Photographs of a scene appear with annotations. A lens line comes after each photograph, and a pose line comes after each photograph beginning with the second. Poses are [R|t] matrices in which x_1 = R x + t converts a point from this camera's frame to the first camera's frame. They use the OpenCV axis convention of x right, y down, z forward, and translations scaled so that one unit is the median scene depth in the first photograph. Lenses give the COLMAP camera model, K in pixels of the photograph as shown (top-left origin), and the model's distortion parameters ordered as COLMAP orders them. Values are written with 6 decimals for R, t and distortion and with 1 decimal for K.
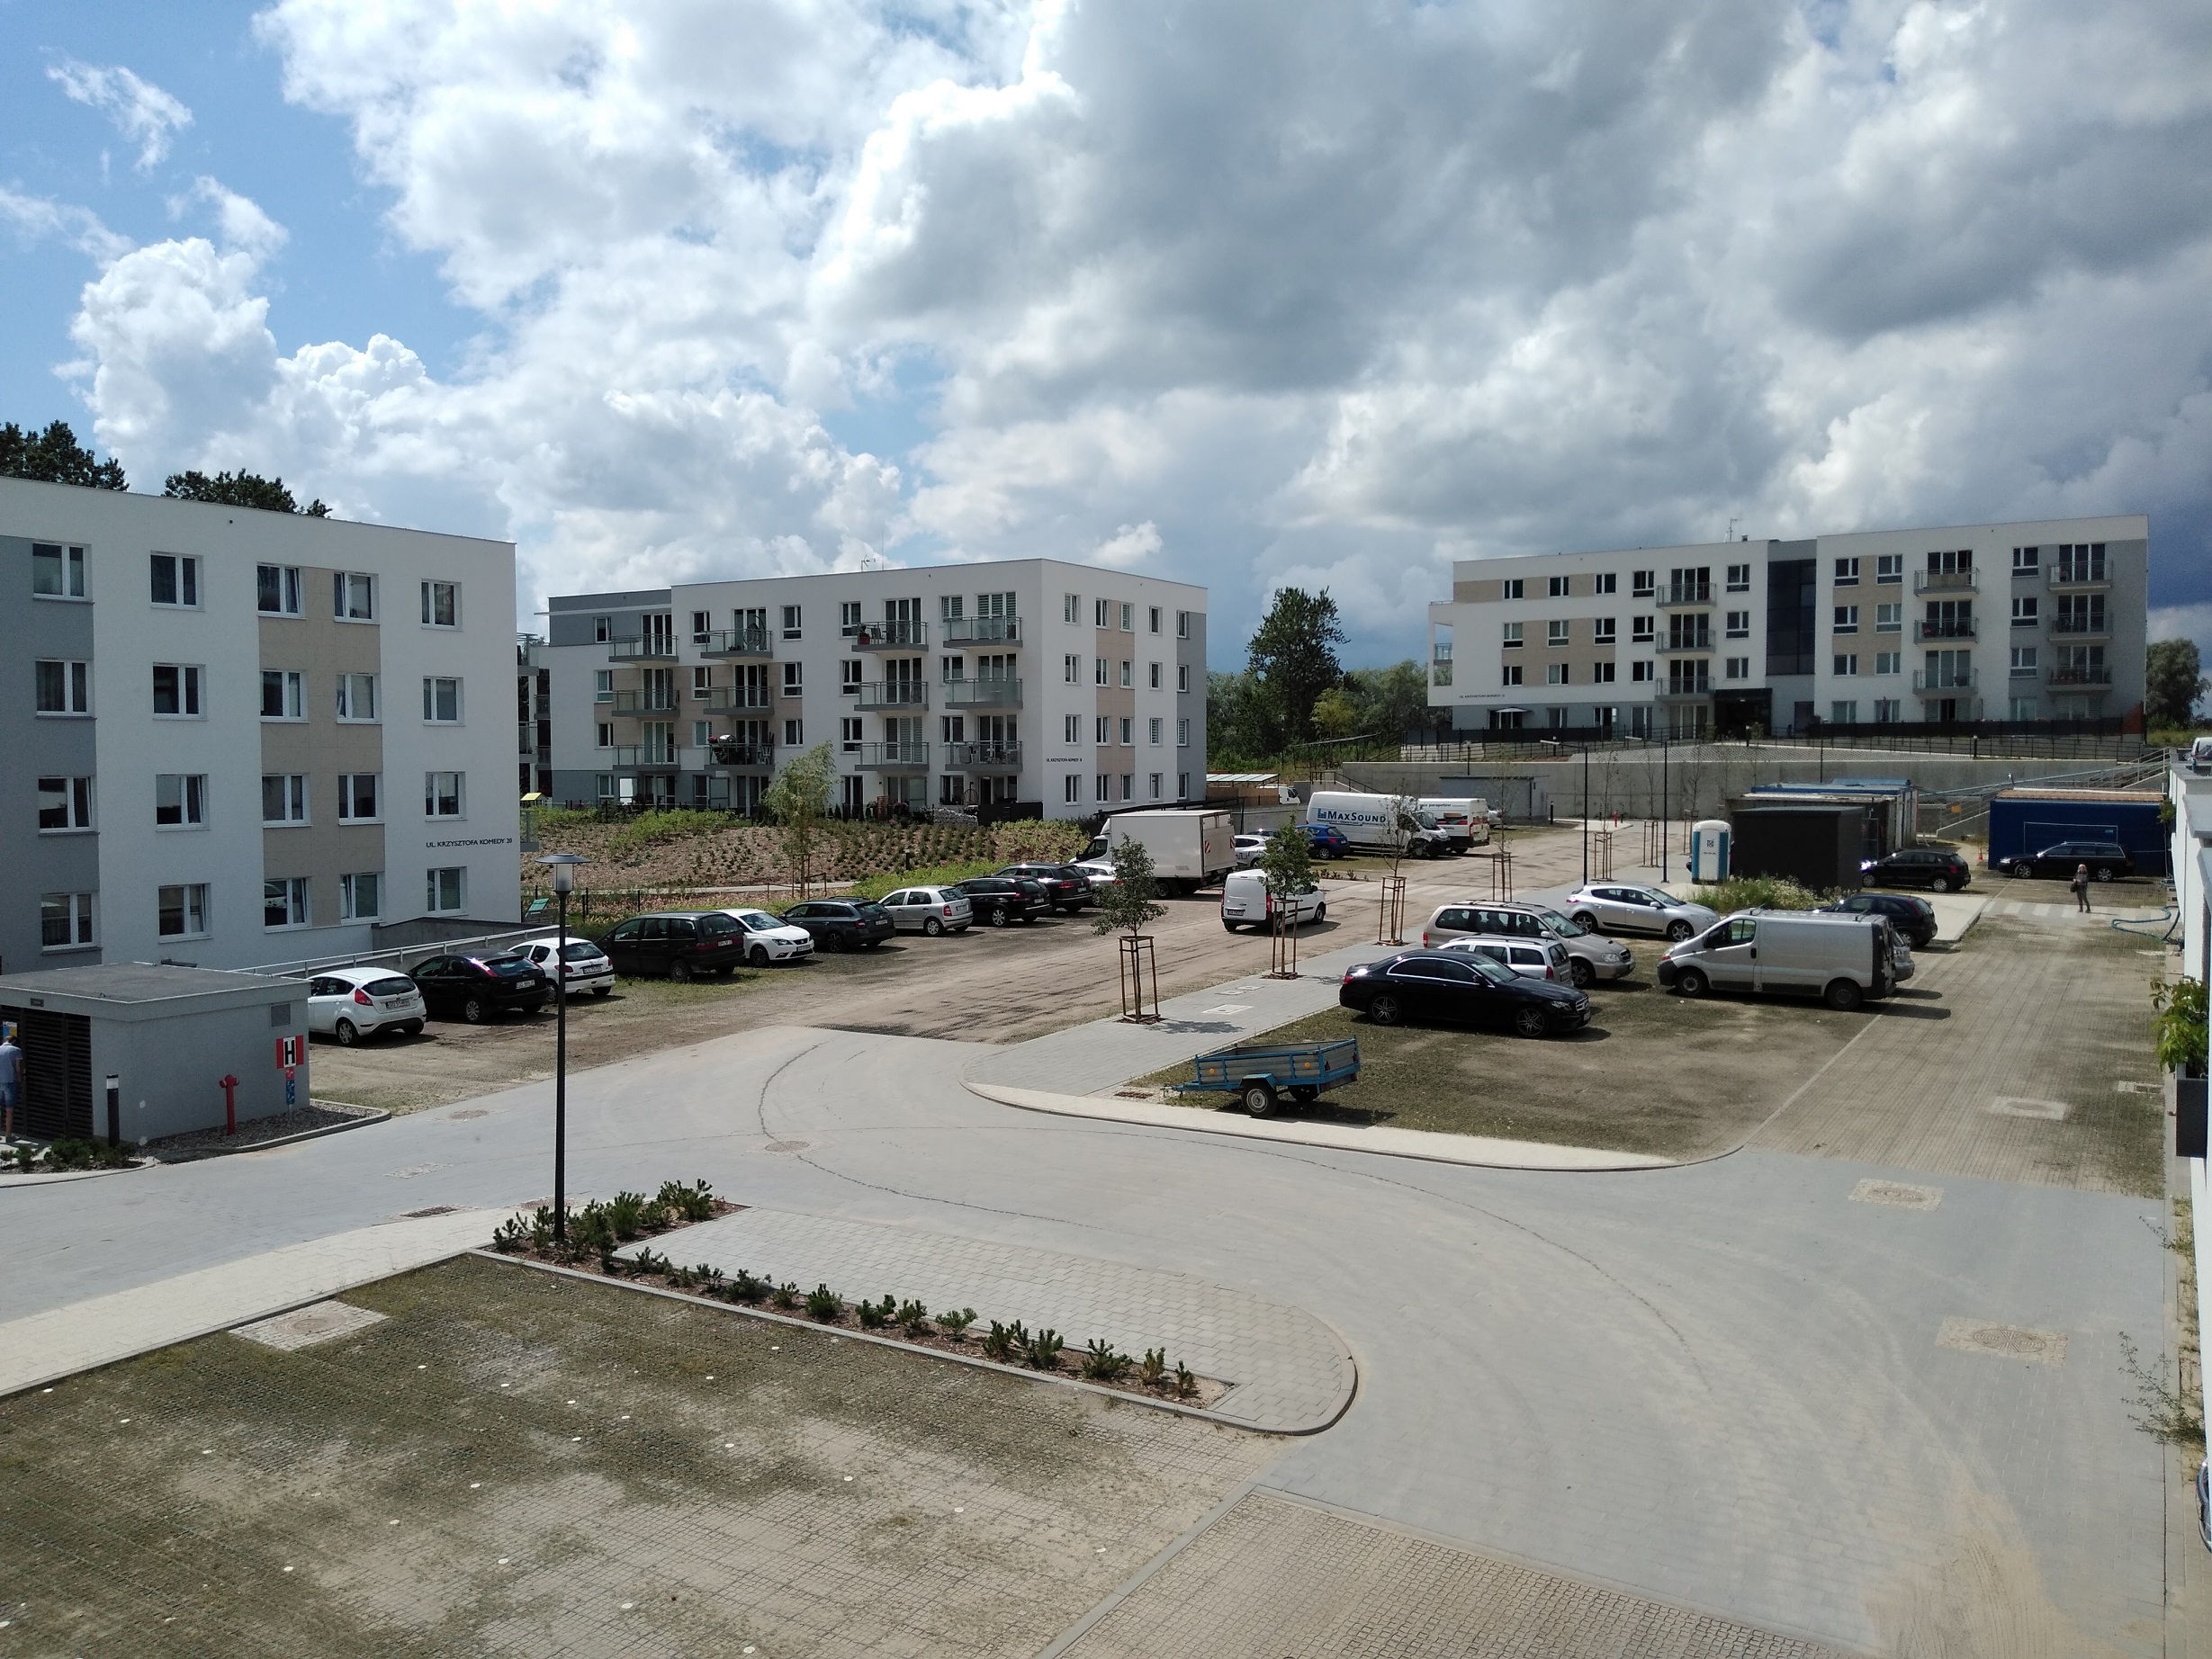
lens RADIAL K [[1691.5, 0, 1106.0], [0, 1691.5, 829.5], [0, 0, 1]] dist [0.101060, -0.162761]
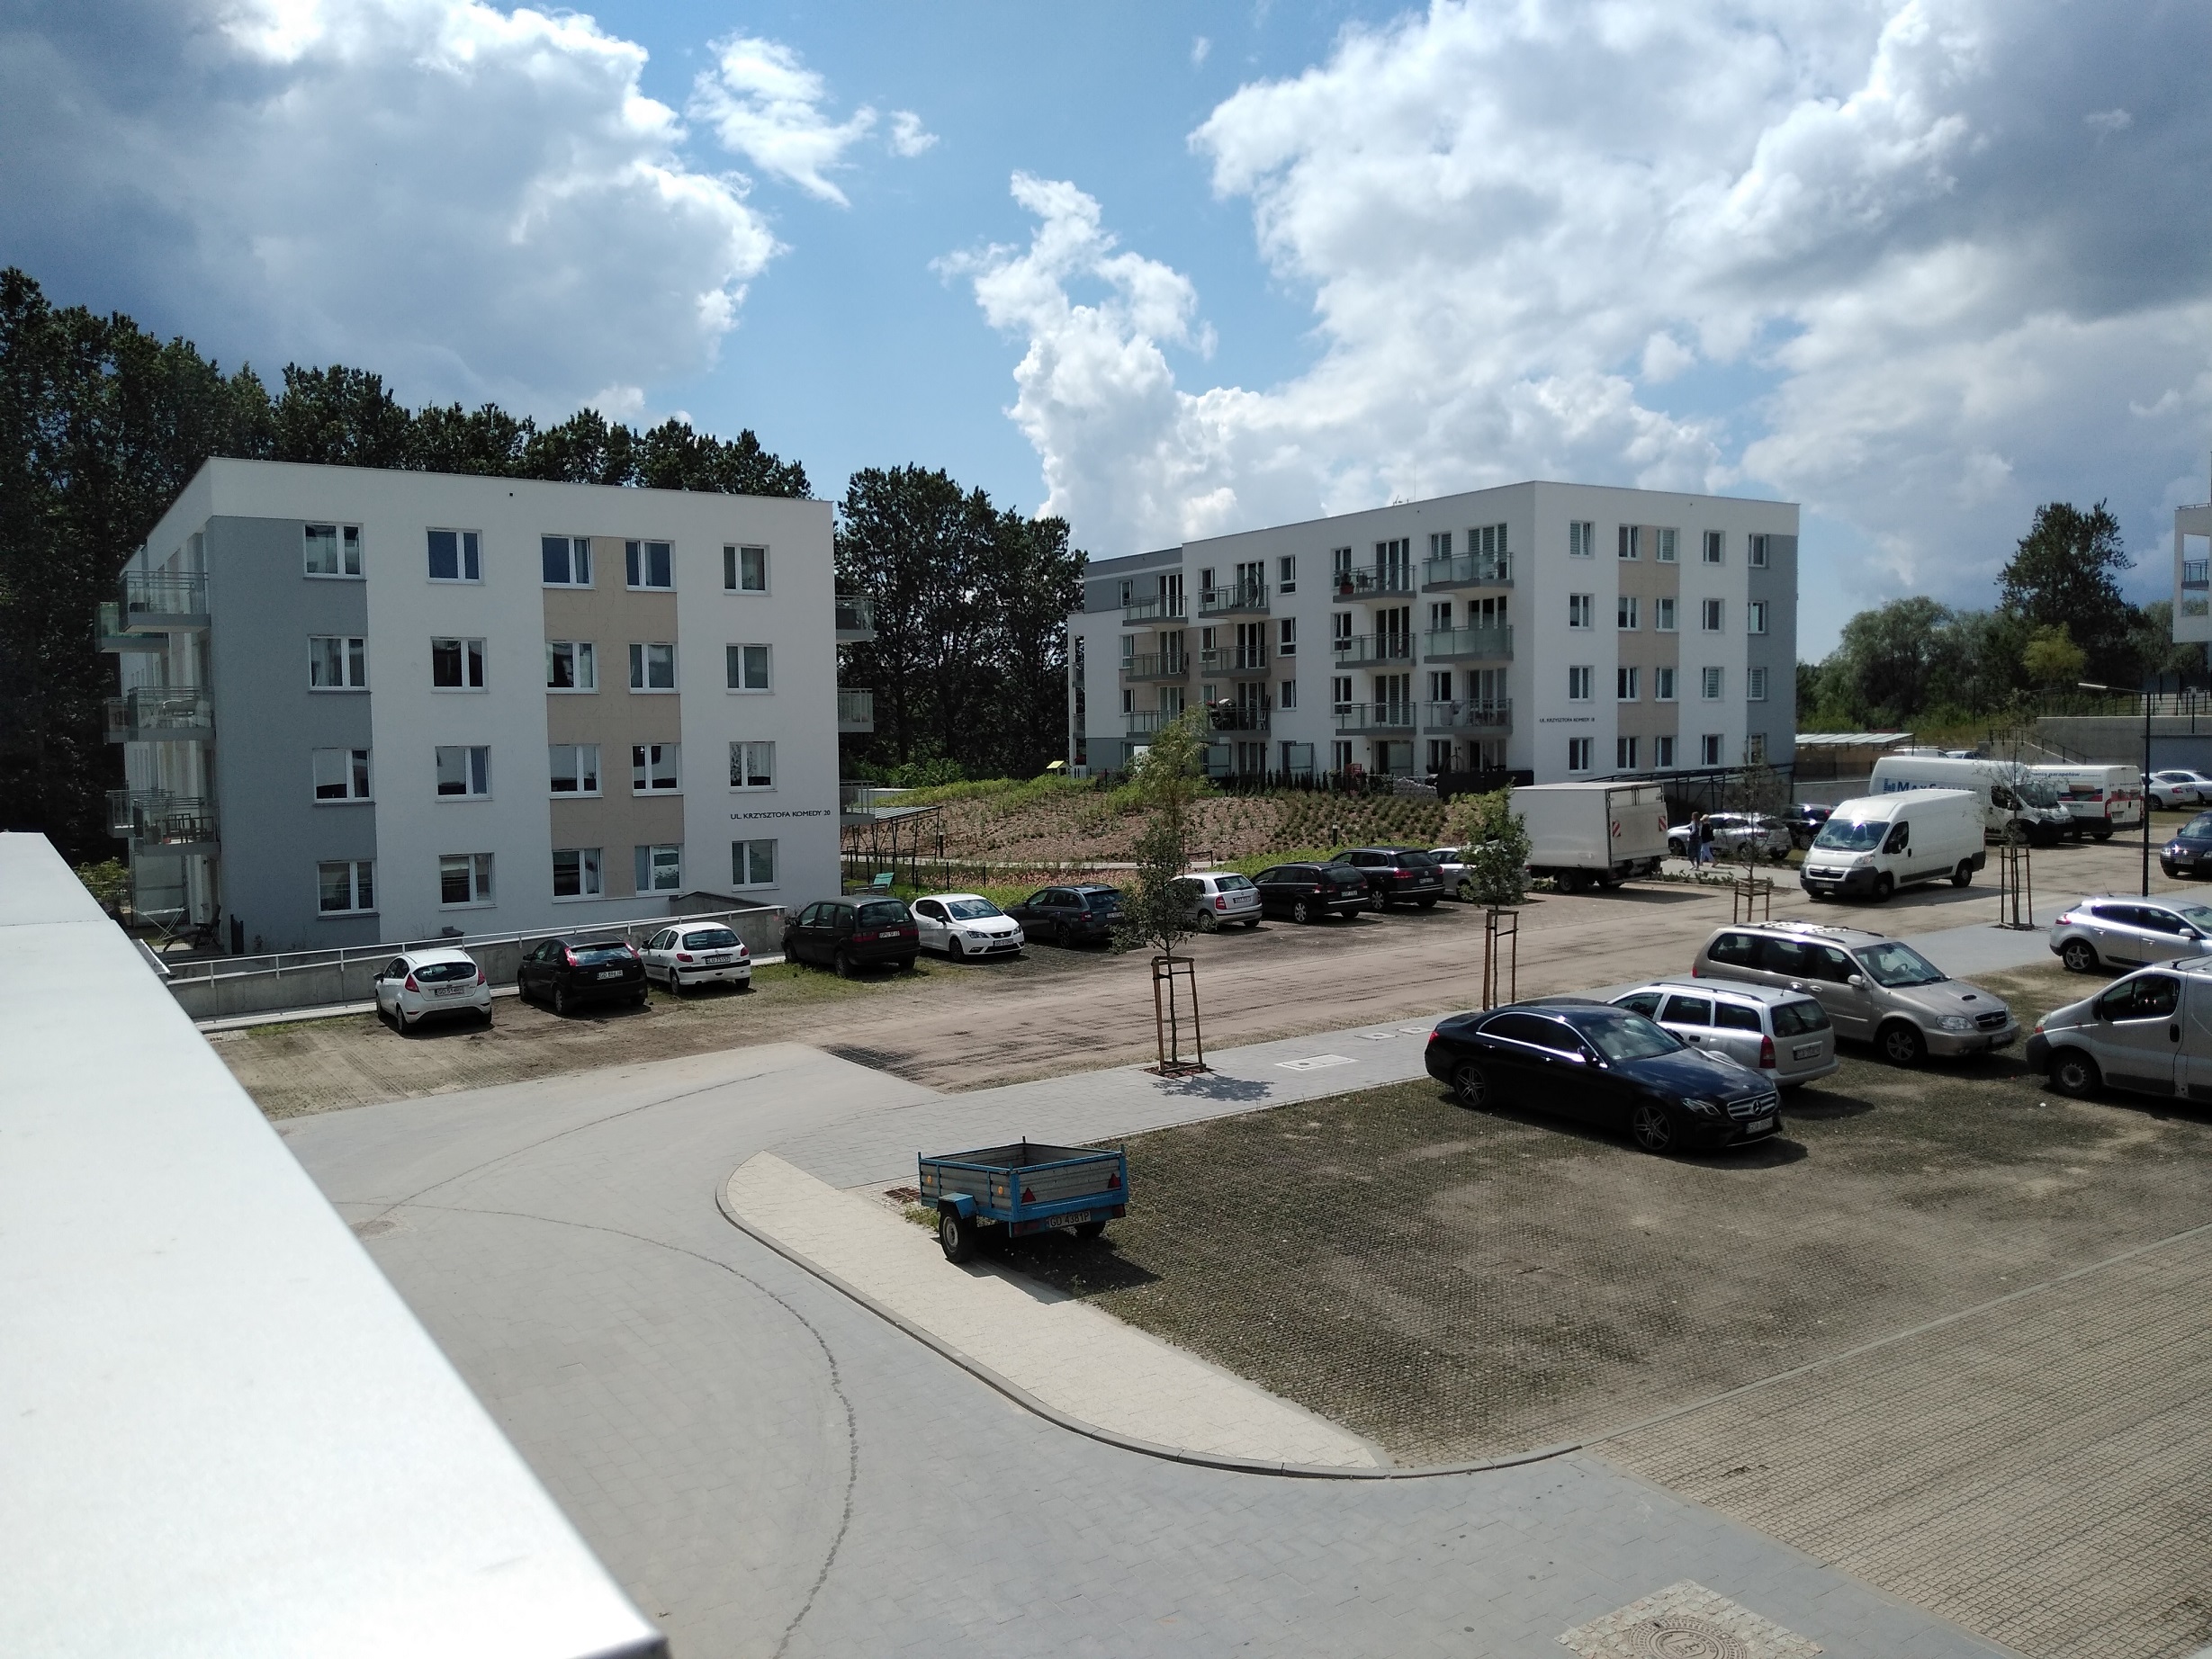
lens RADIAL K [[1691.5, 0, 1106.0], [0, 1691.5, 829.5], [0, 0, 1]] dist [0.101060, -0.162761]
pose [[0.900891, 0.015487, -0.433768, 0.135823], [-0.006346, 0.999726, 0.022513, -0.004268], [0.433998, -0.017529, 0.900743, 0.136496]]
